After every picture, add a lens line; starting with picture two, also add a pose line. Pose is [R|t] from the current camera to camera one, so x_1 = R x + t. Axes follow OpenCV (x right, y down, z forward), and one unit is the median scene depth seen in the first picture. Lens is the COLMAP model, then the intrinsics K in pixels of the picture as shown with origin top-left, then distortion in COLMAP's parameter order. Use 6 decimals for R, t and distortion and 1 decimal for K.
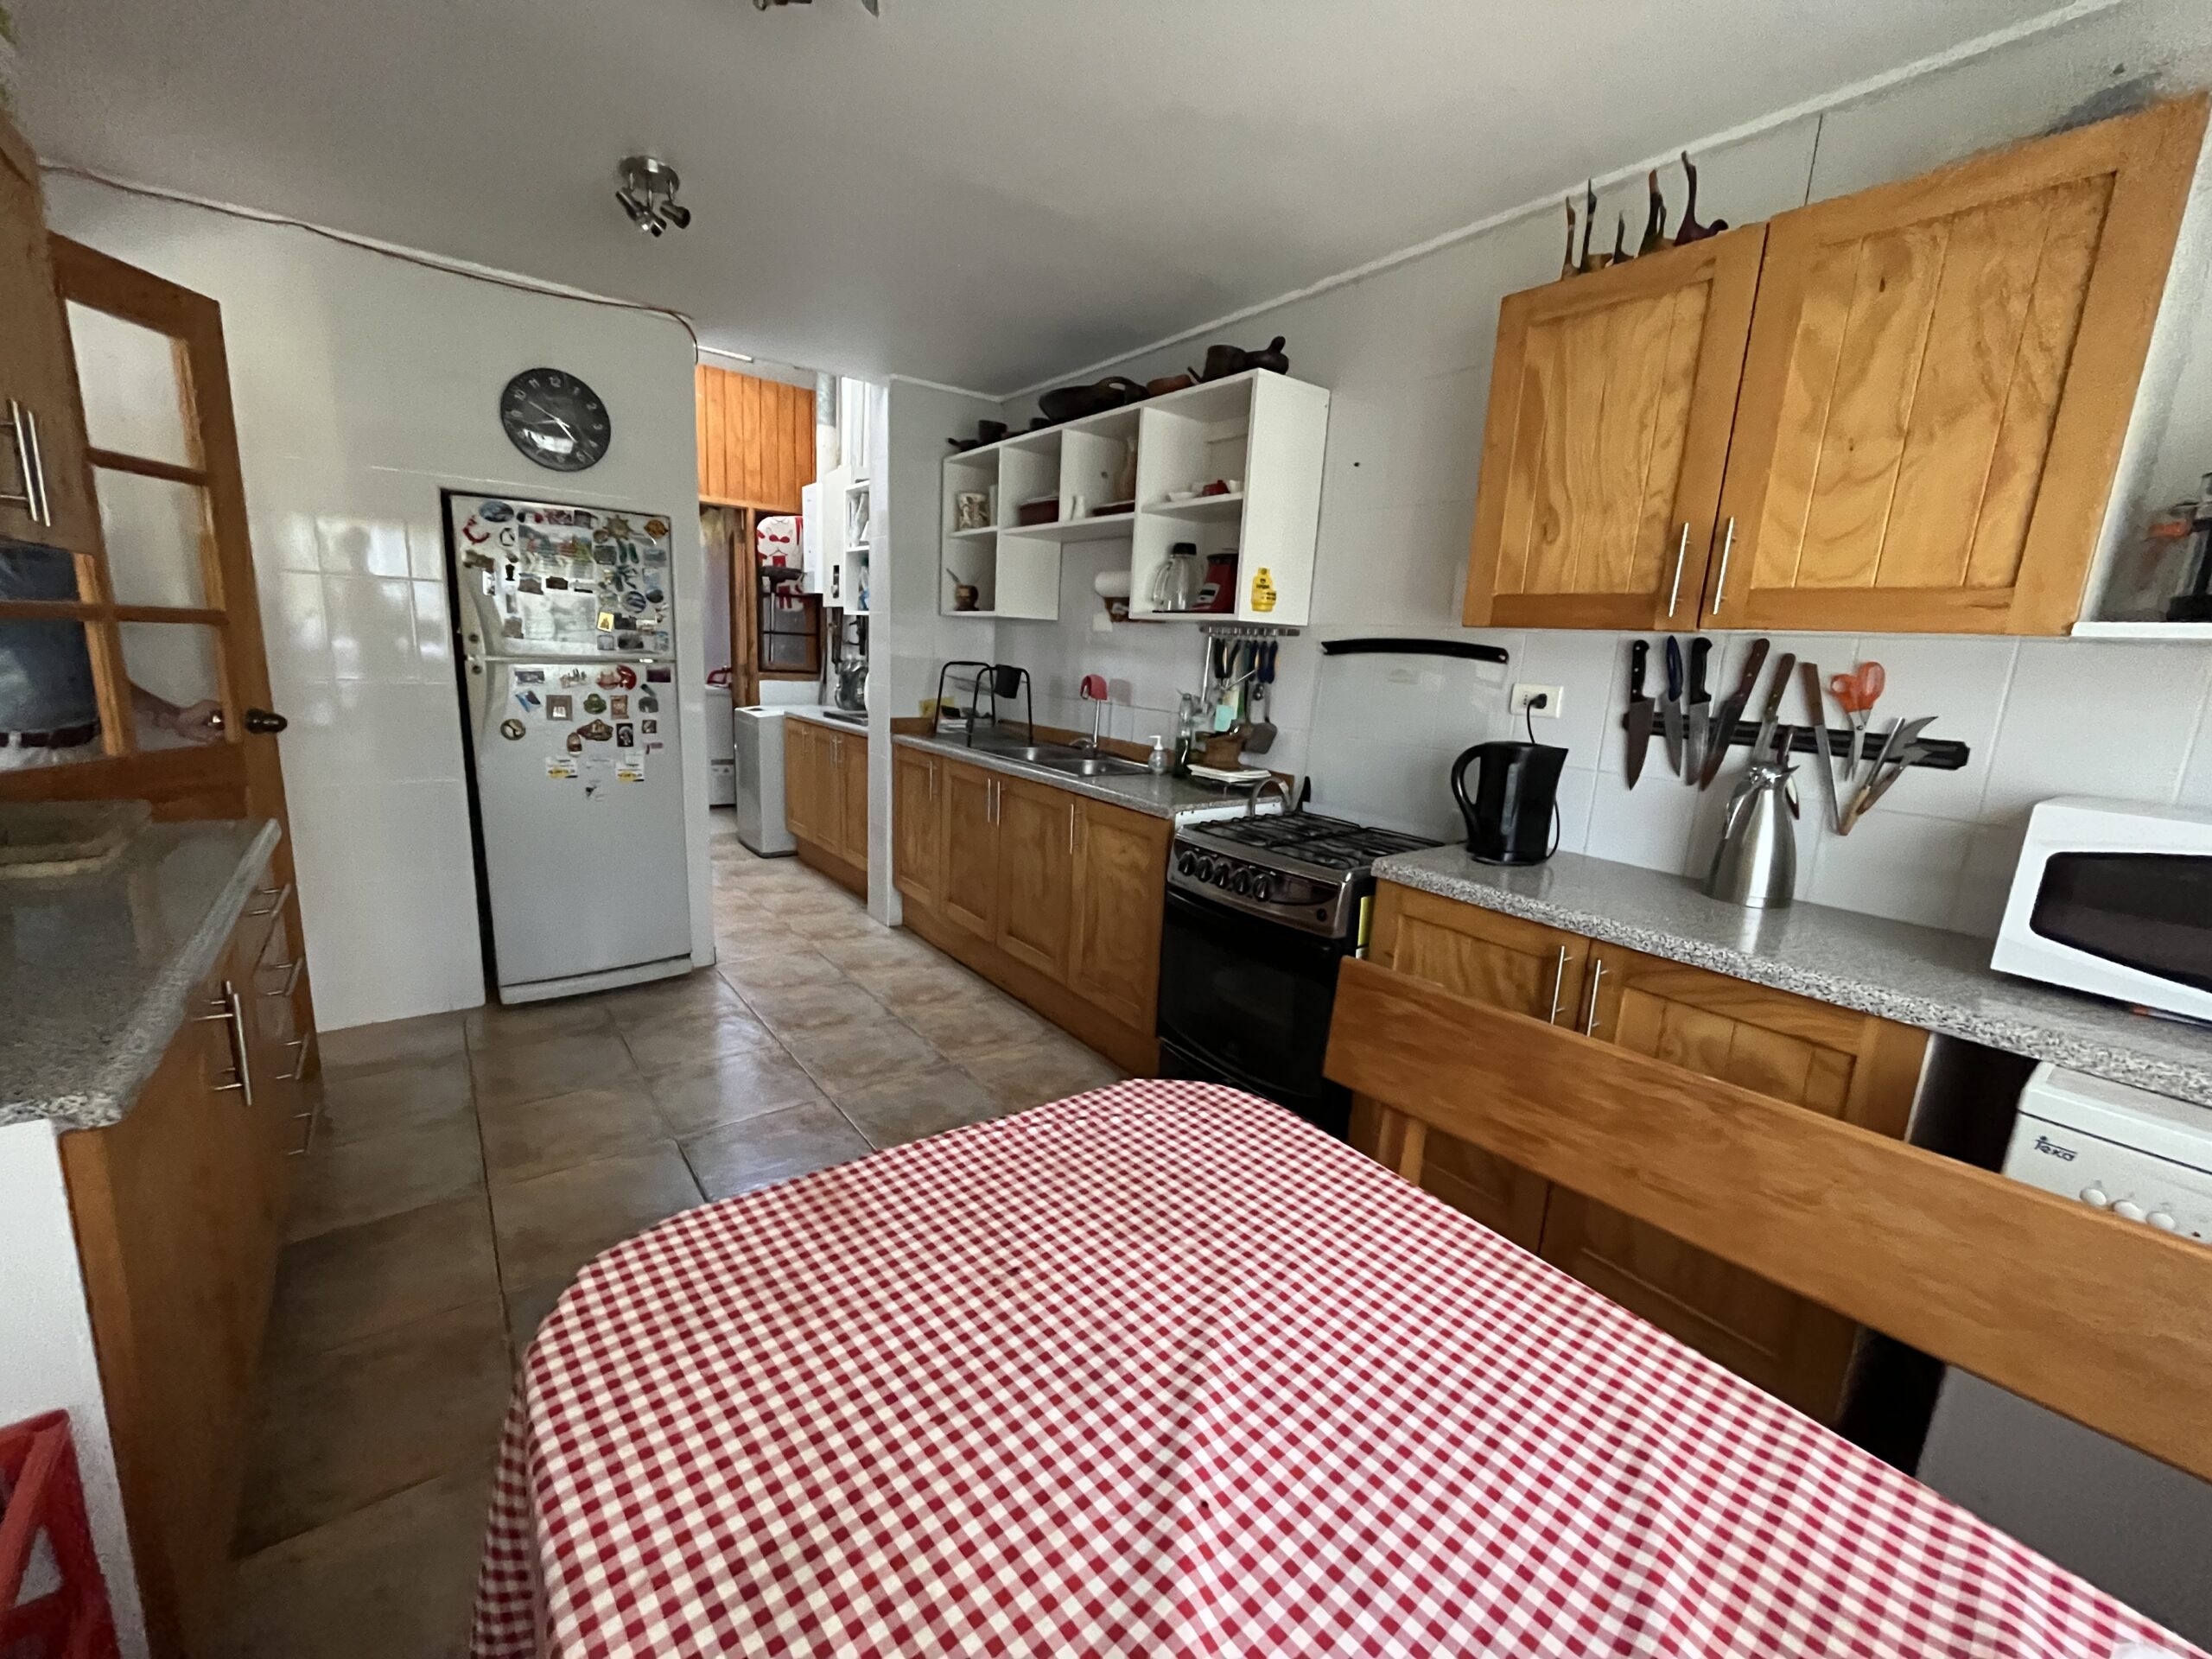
lens RADIAL K [[892.1, 0, 1100.7], [0, 892.1, 826.4], [0, 0, 1]] dist [-0.002561, -0.000720]
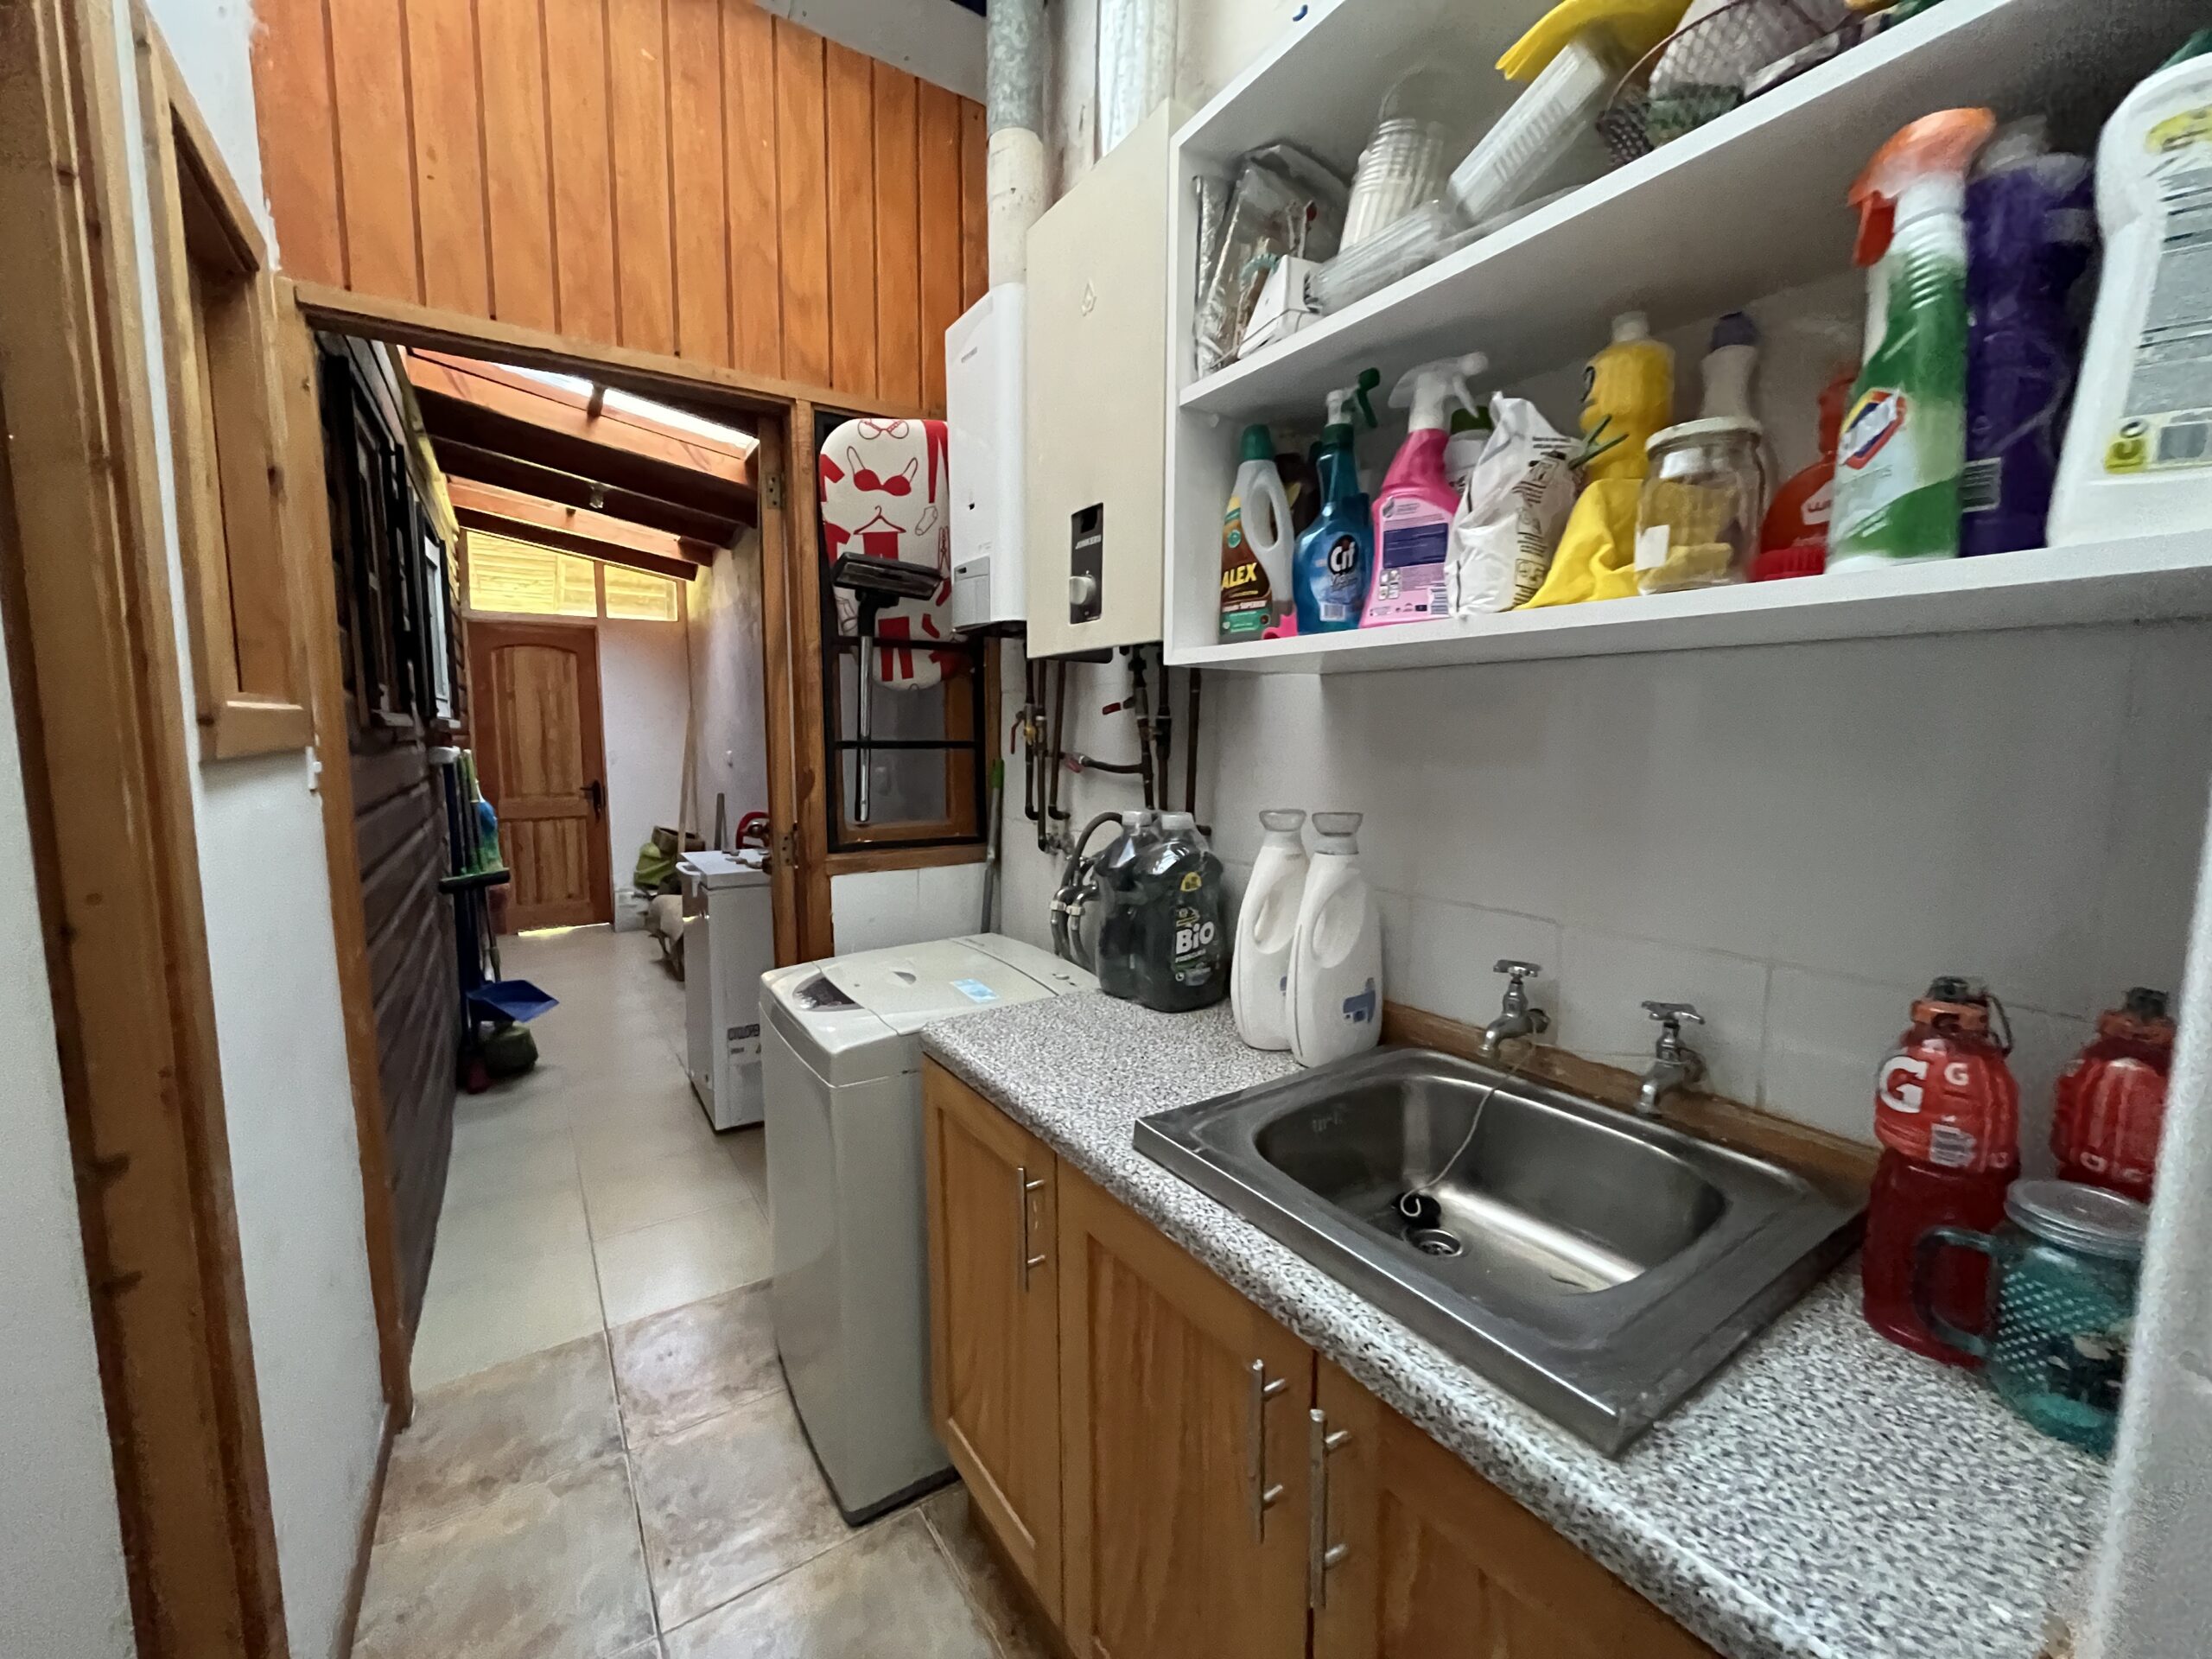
lens RADIAL K [[892.1, 0, 1100.7], [0, 892.1, 826.4], [0, 0, 1]] dist [-0.002561, -0.000720]
pose [[0.996534, -0.044191, -0.070472, -0.254505], [0.037565, 0.994983, -0.092720, -0.150641], [0.074216, 0.089751, 0.993195, 0.665790]]
